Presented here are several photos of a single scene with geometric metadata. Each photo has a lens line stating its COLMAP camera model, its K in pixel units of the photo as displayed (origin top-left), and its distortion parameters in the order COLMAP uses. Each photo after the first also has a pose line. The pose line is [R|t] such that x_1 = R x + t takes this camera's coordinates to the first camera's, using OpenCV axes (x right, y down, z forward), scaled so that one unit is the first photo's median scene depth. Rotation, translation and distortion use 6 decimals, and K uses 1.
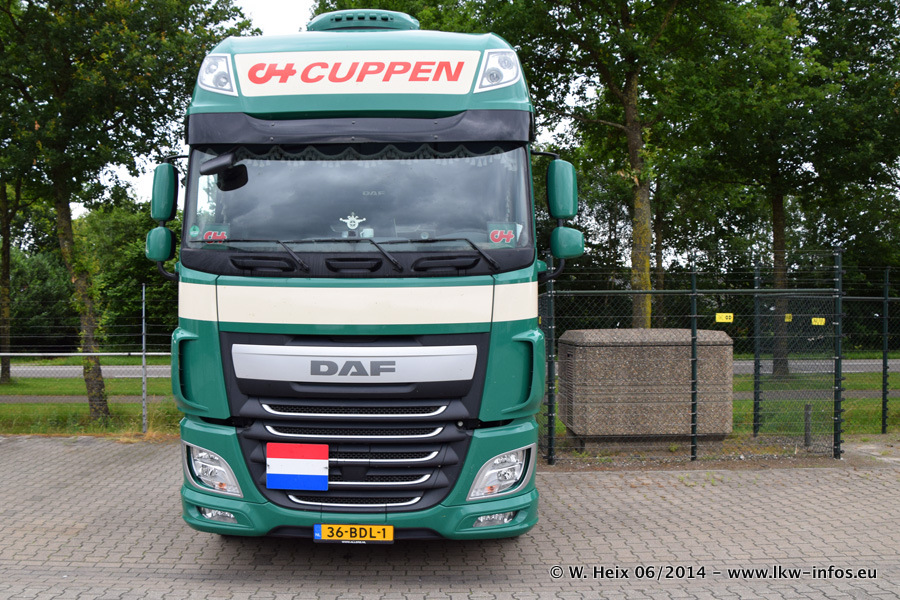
lens RADIAL K [[774.4, 0, 449.2], [0, 774.4, 293.6], [0, 0, 1]] dist [-0.102203, 0.004293]
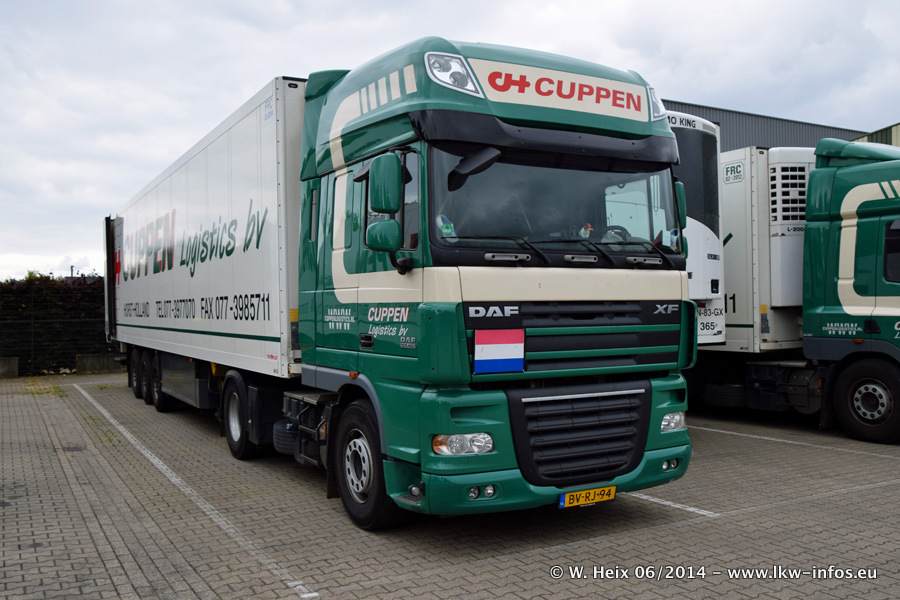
lens RADIAL K [[800.3, 0, 452.3], [0, 800.3, 311.9], [0, 0, 1]] dist [-0.009558, -0.002129]
pose [[0.869965, -0.010911, 0.492993, -0.866718], [0.014473, 0.999889, -0.003410, 0.038764], [-0.492902, 0.010101, 0.870026, 0.062133]]
